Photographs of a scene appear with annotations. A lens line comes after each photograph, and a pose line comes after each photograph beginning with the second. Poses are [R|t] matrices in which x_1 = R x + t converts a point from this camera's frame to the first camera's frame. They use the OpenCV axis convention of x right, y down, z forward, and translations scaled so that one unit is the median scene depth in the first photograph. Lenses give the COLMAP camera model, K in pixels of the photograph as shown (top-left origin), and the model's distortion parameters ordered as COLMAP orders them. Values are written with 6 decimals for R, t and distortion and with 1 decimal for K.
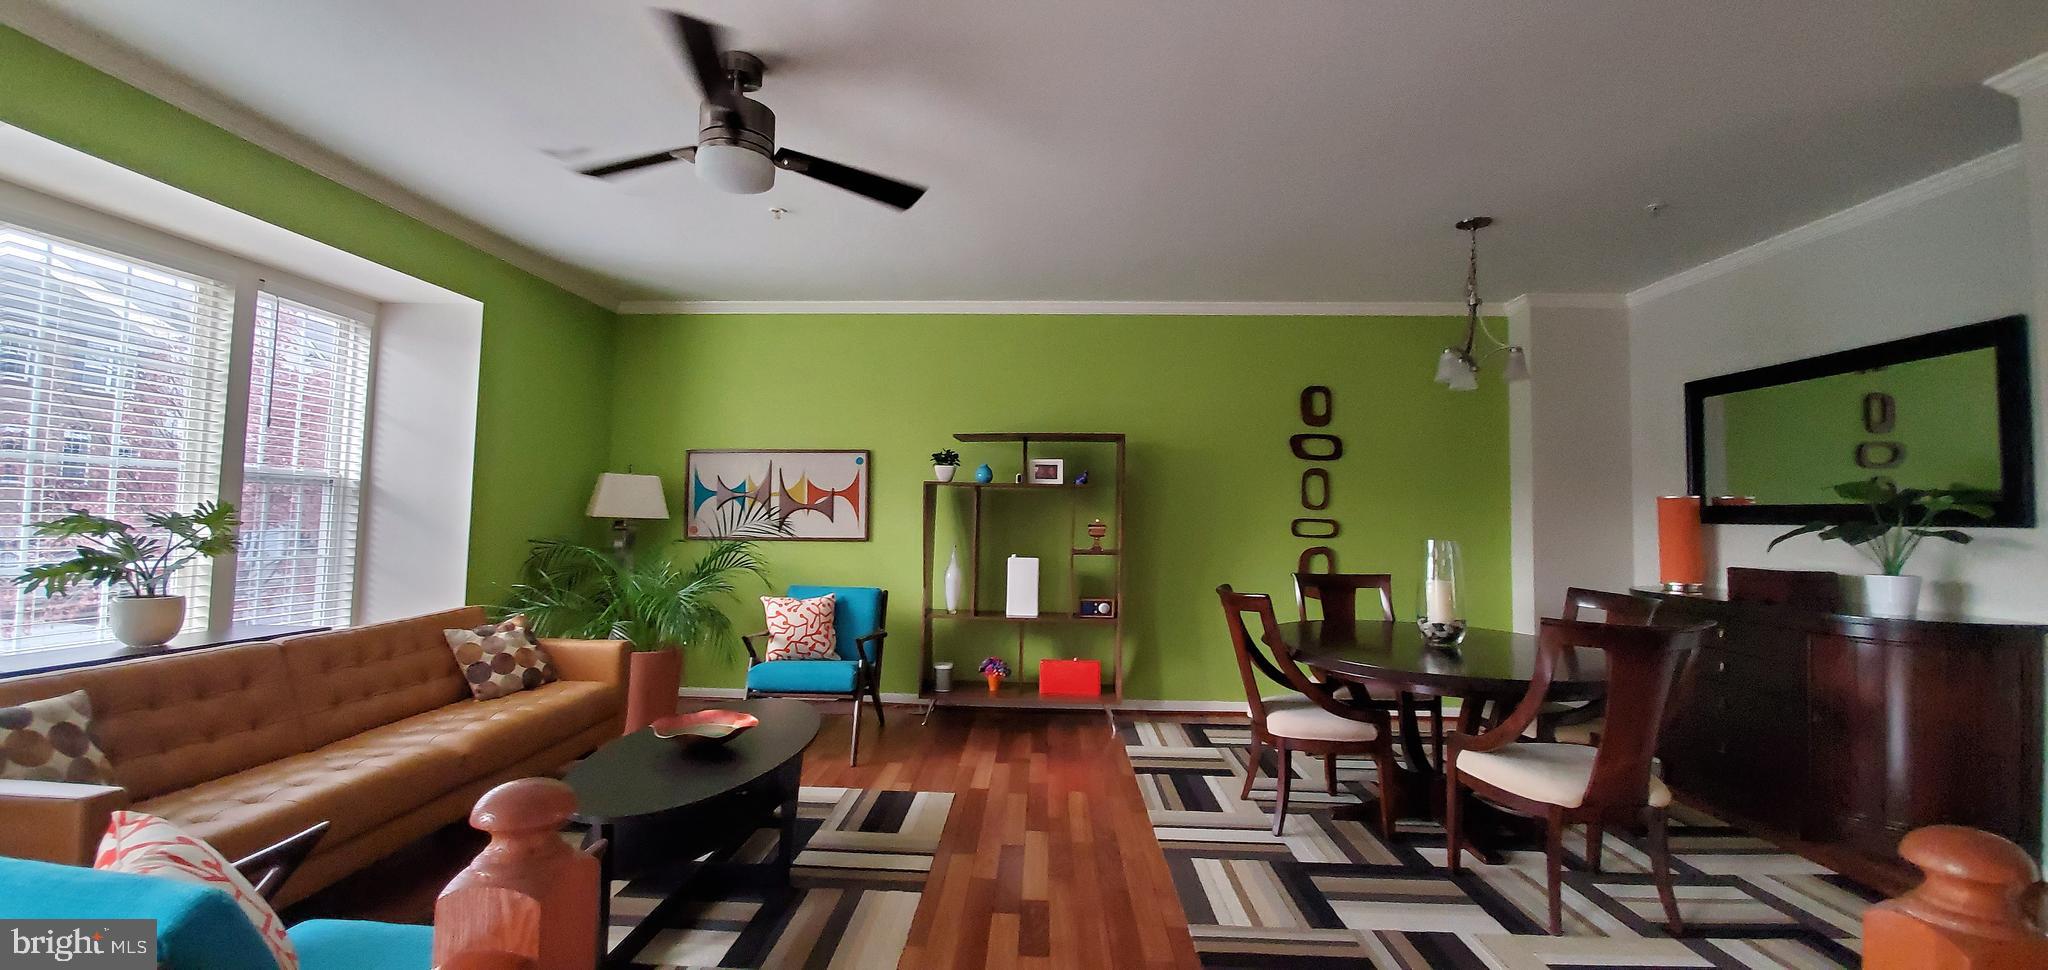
lens RADIAL K [[805.5, 0, 1004.5], [0, 805.5, 471.7], [0, 0, 1]] dist [-0.016569, -0.000525]
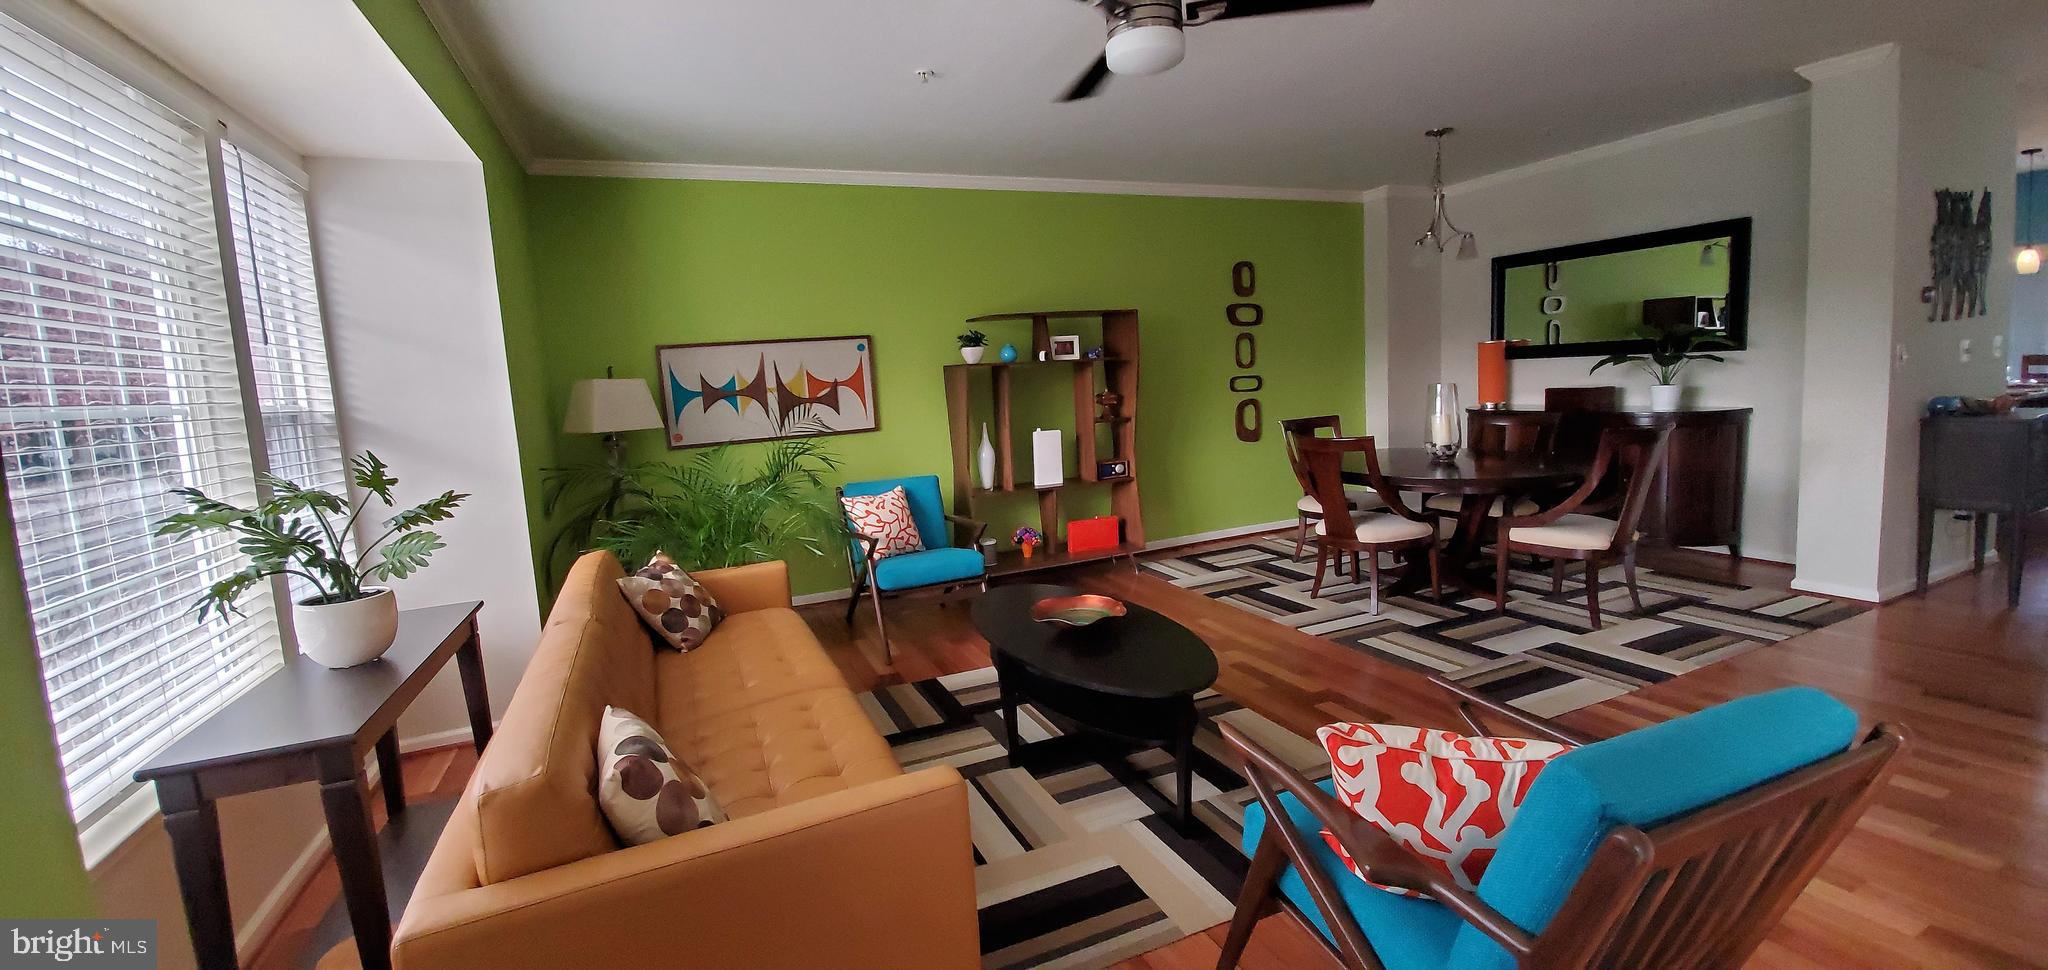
lens RADIAL K [[805.5, 0, 1004.5], [0, 805.5, 471.7], [0, 0, 1]] dist [-0.016569, -0.000525]
pose [[0.901609, -0.118558, 0.415987, -0.482783], [0.051396, 0.984254, 0.169122, -0.023051], [-0.429487, -0.131102, 0.893506, 0.072073]]
